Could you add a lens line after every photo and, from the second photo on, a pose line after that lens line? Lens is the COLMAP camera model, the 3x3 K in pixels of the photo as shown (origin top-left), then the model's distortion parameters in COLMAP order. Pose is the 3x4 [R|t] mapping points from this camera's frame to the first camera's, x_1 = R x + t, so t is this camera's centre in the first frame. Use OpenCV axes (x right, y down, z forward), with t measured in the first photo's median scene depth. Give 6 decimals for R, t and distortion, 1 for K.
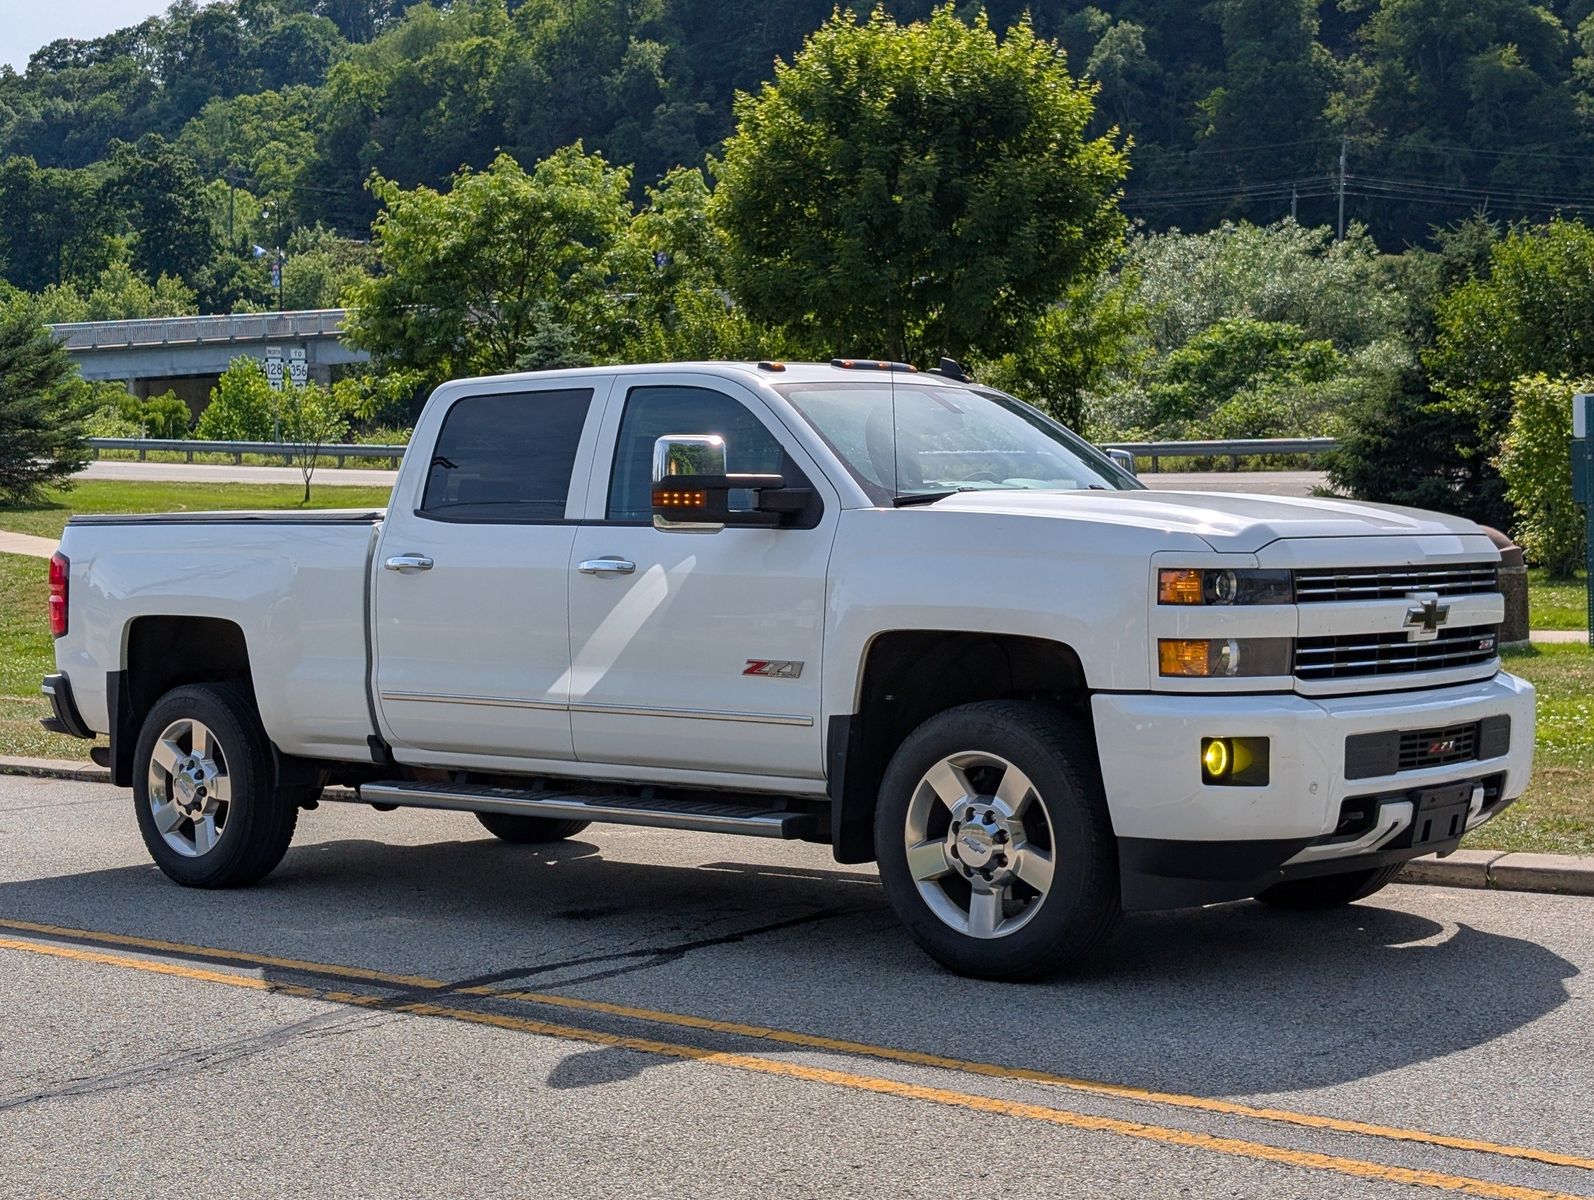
lens RADIAL K [[2480.5, 0, 789.9], [0, 2480.5, 620.3], [0, 0, 1]] dist [0.226998, -0.846417]
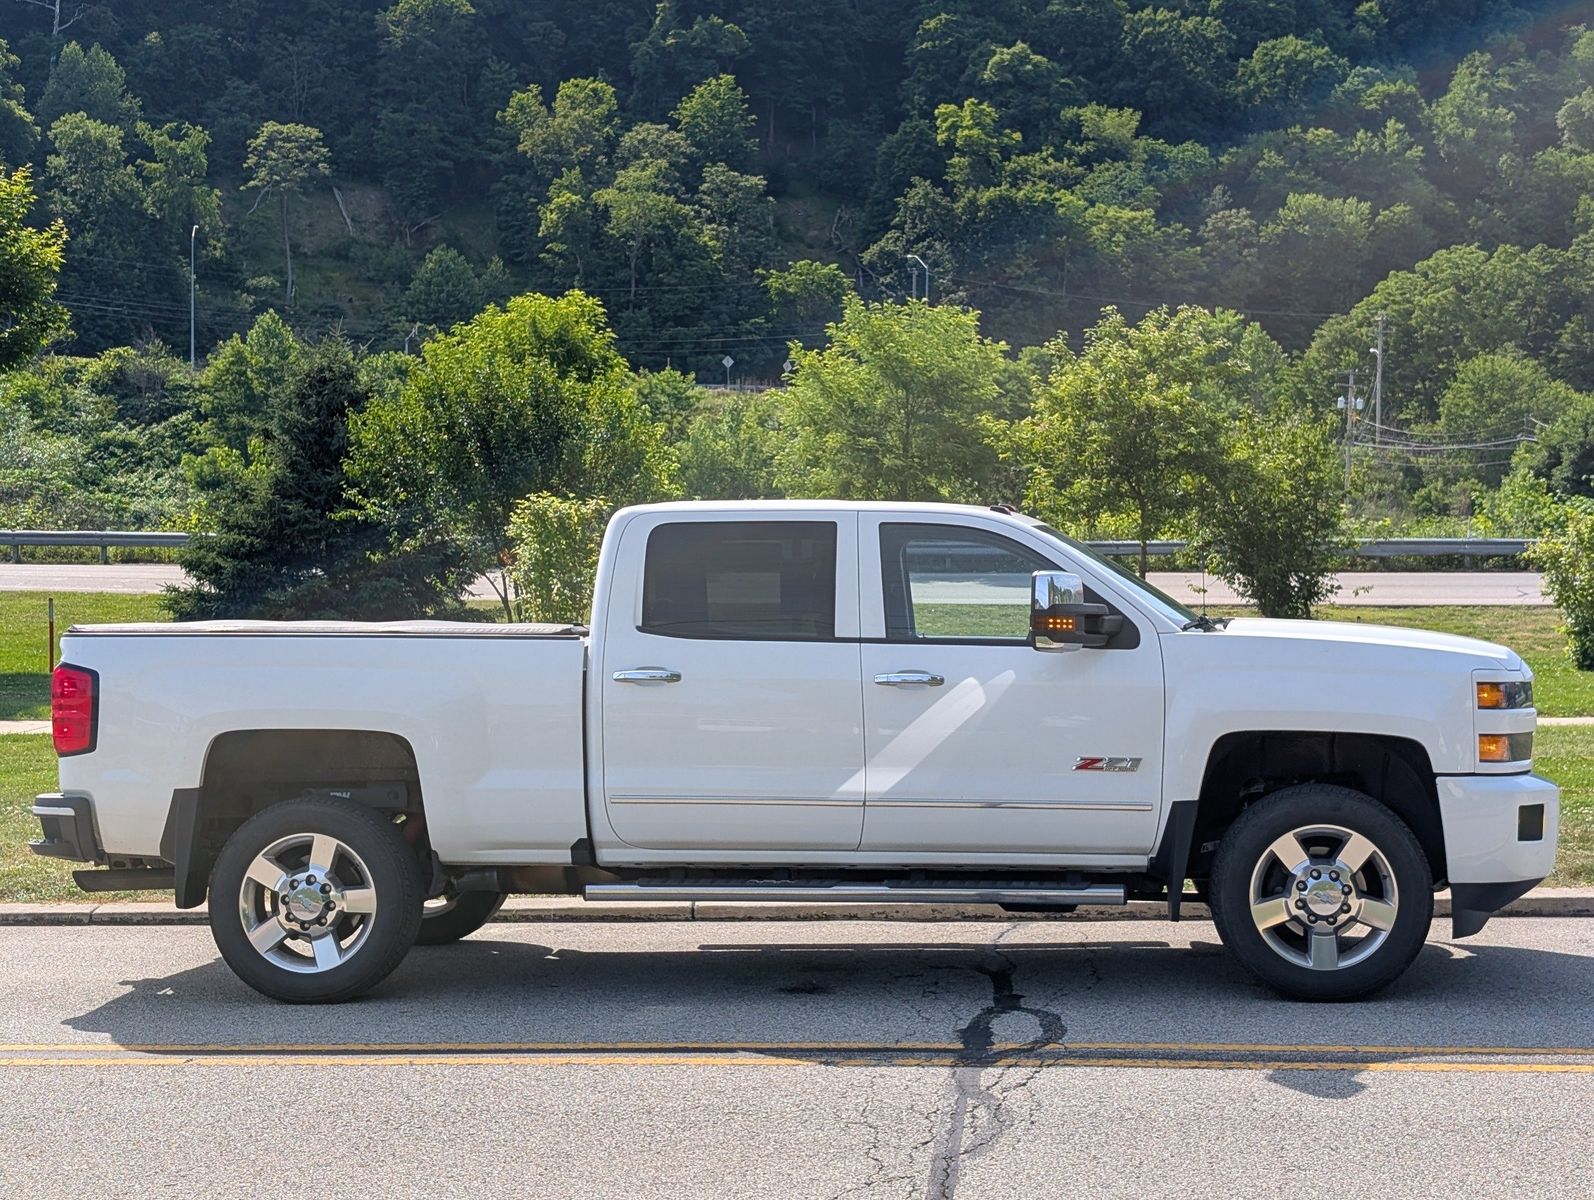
lens RADIAL K [[2480.5, 0, 789.9], [0, 2480.5, 620.3], [0, 0, 1]] dist [0.226998, -0.846417]
pose [[0.816237, 0.006550, 0.577680, -0.831435], [0.013574, 0.999442, -0.030512, -0.015559], [-0.577557, 0.032747, 0.815693, 0.096727]]
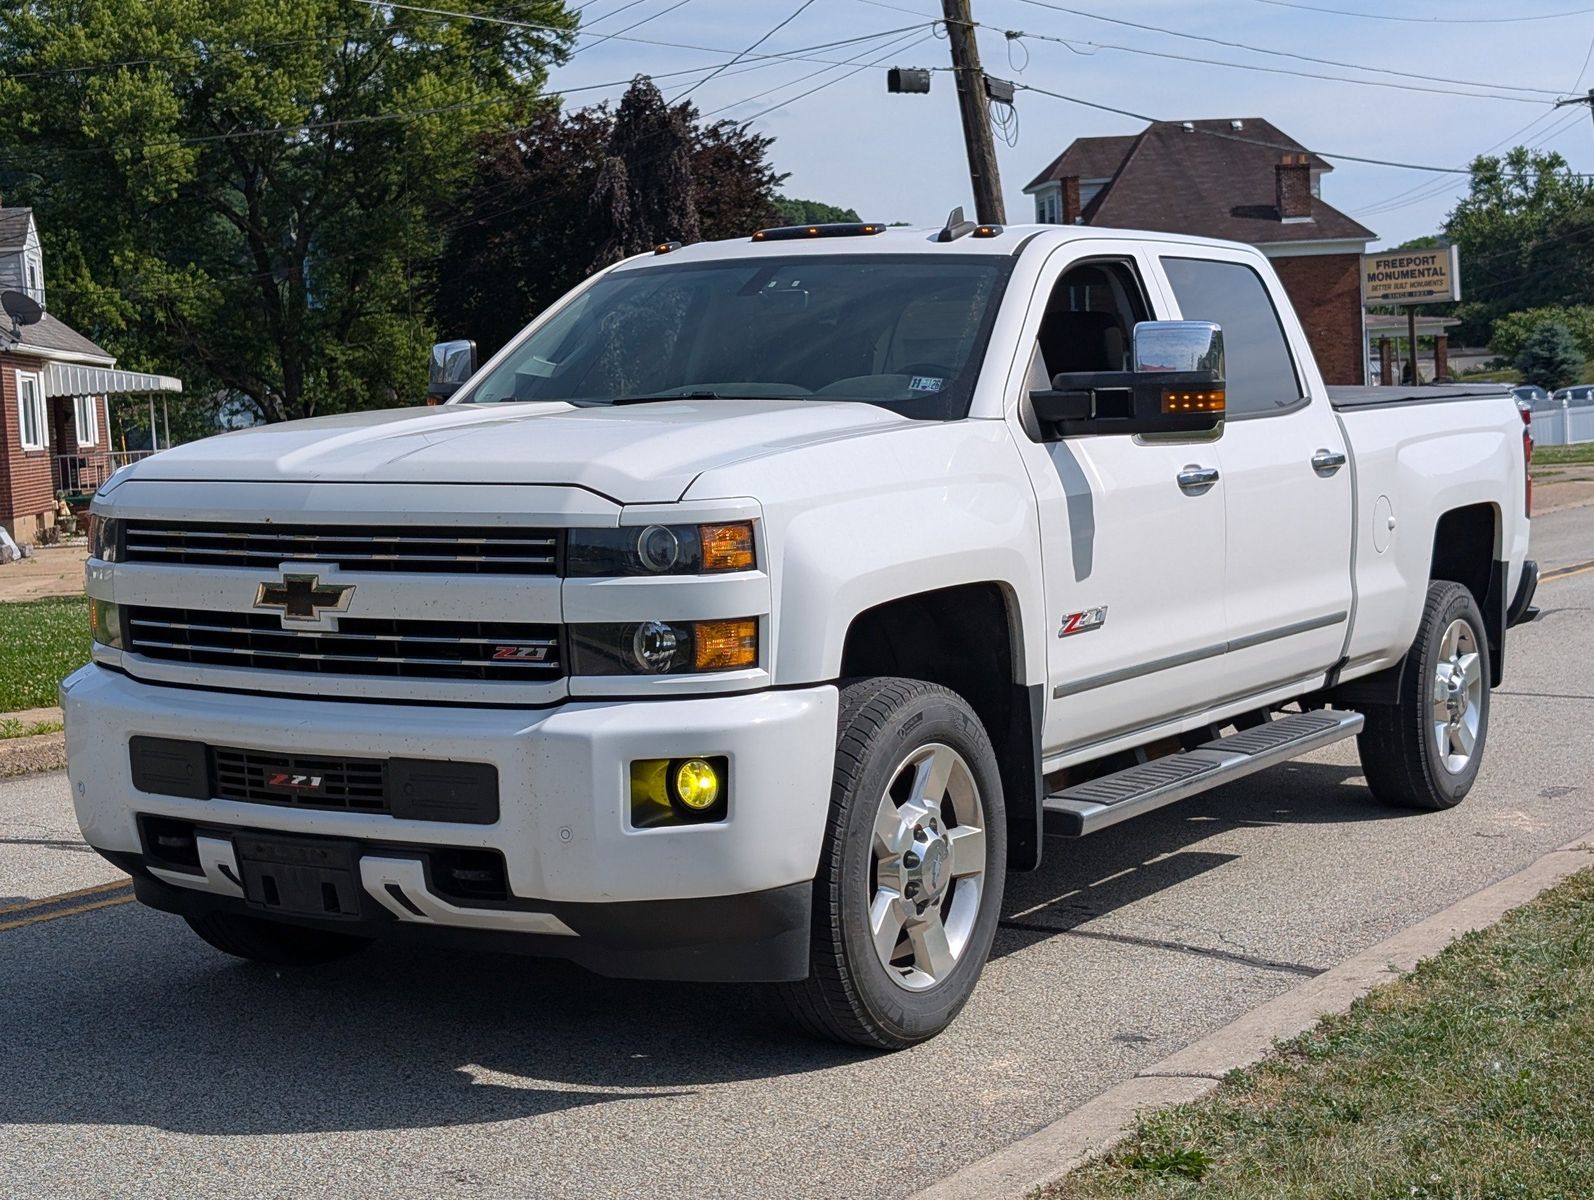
lens RADIAL K [[2508.2, 0, 821.8], [0, 2508.2, 590.1], [0, 0, 1]] dist [0.210254, -0.938673]
pose [[0.170541, 0.089406, -0.981286, 0.933897], [-0.019214, 0.995987, 0.087406, -0.065637], [0.985163, 0.003948, 0.171575, 0.971294]]
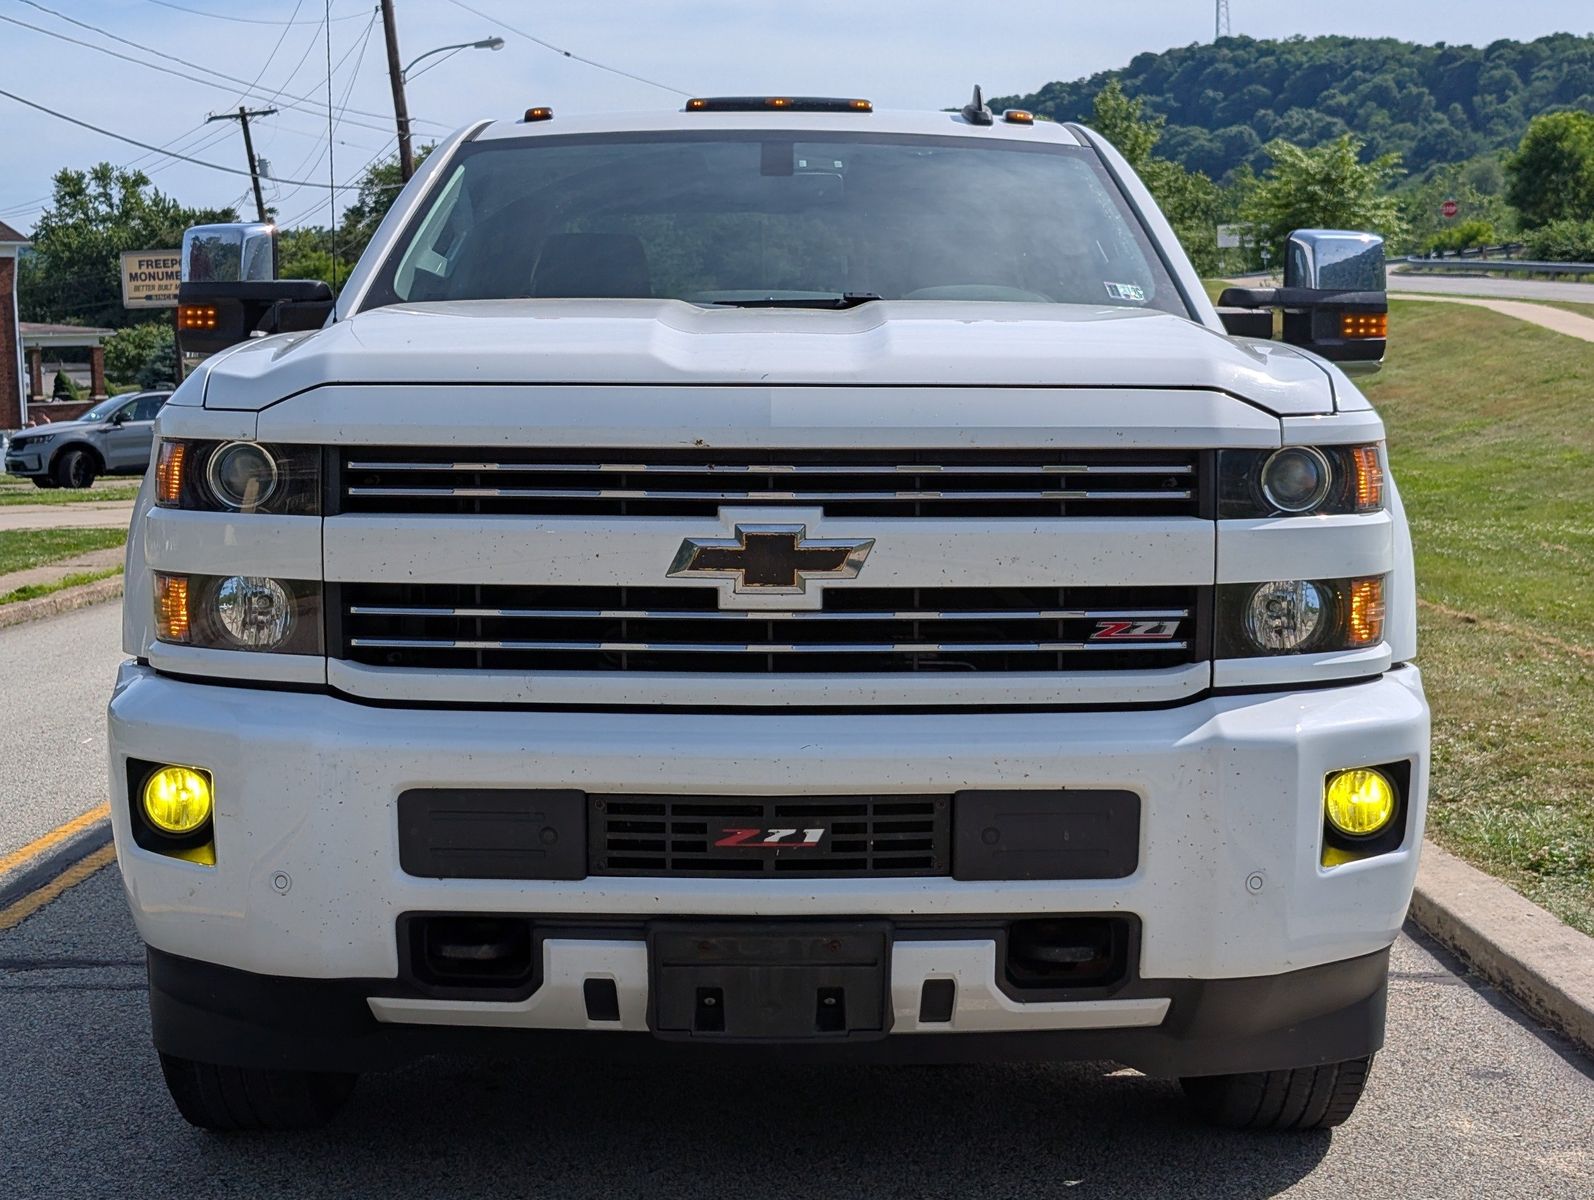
lens RADIAL K [[2480.5, 0, 789.9], [0, 2480.5, 620.3], [0, 0, 1]] dist [0.226998, -0.846417]
pose [[0.667760, 0.080535, -0.740007, 0.571323], [-0.037086, 0.996495, 0.074983, -0.023760], [0.743452, -0.022627, 0.668407, 0.657782]]
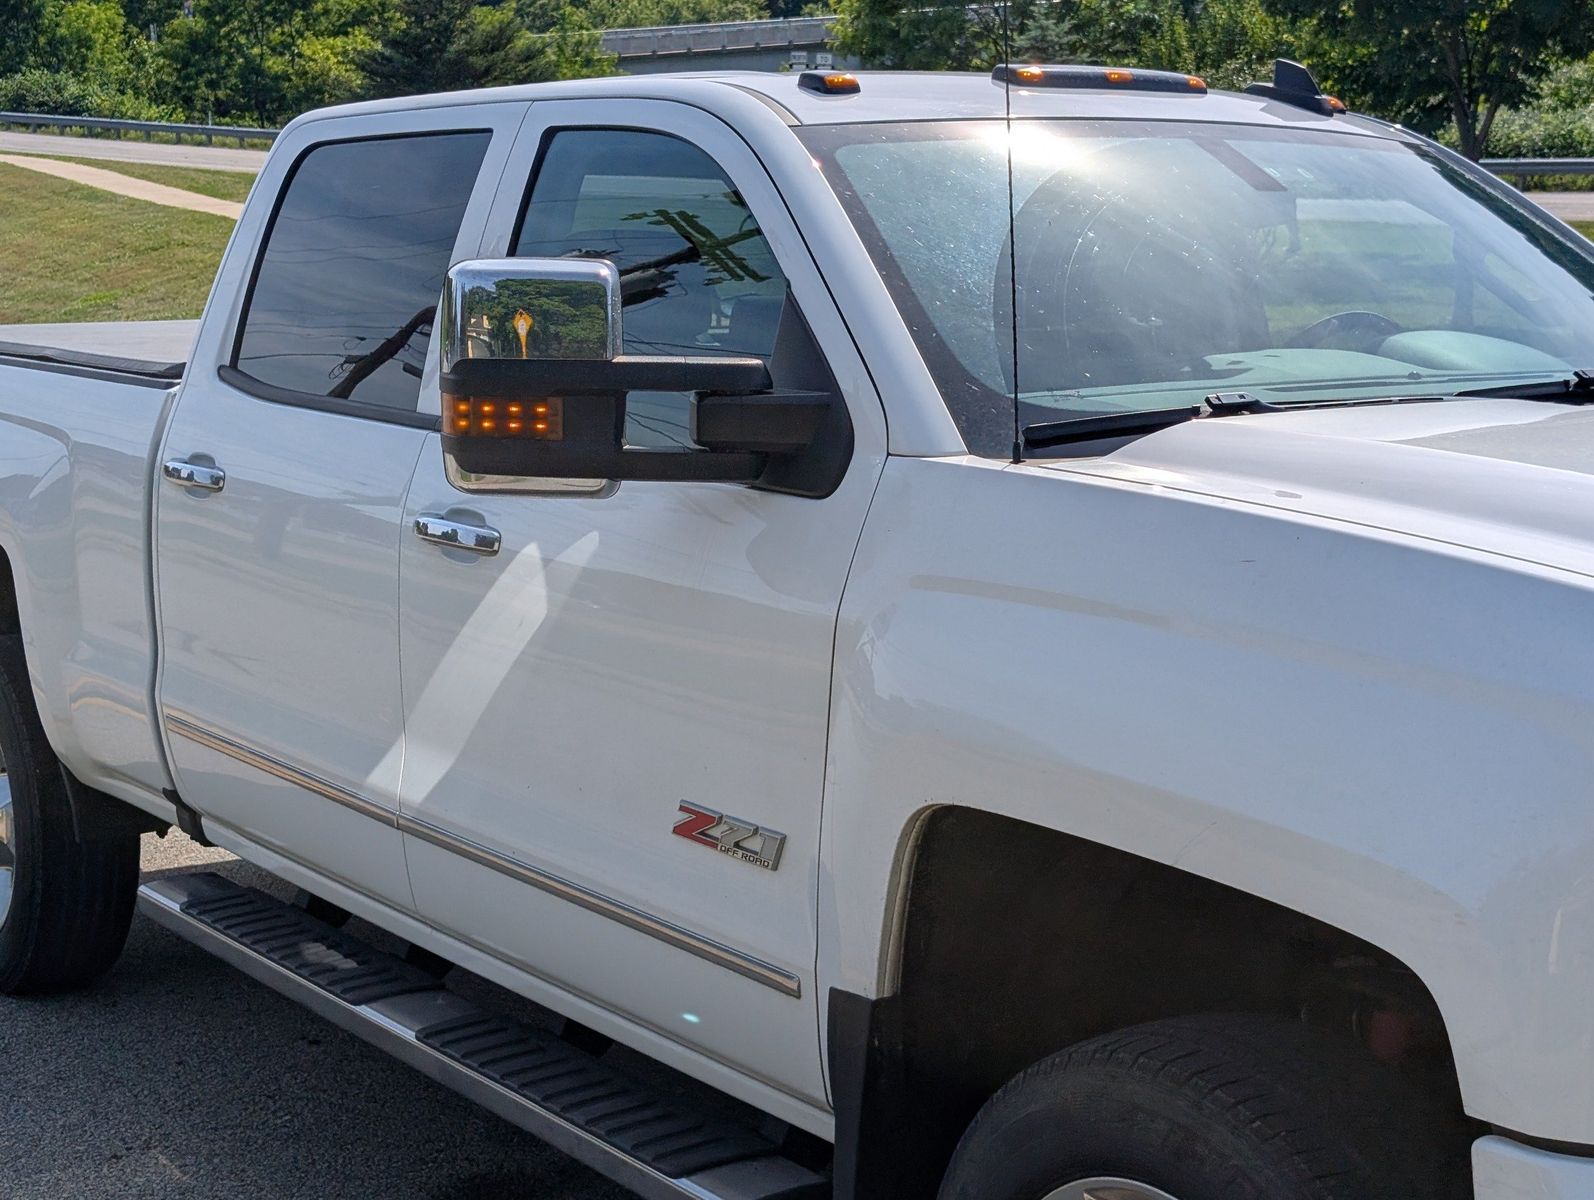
lens RADIAL K [[2508.2, 0, 821.8], [0, 2508.2, 590.1], [0, 0, 1]] dist [0.210254, -0.938673]
pose [[0.975434, 0.042938, -0.216065, 0.095632], [-0.020872, 0.994422, 0.103391, -0.063552], [0.219299, -0.096342, 0.970889, 0.603503]]
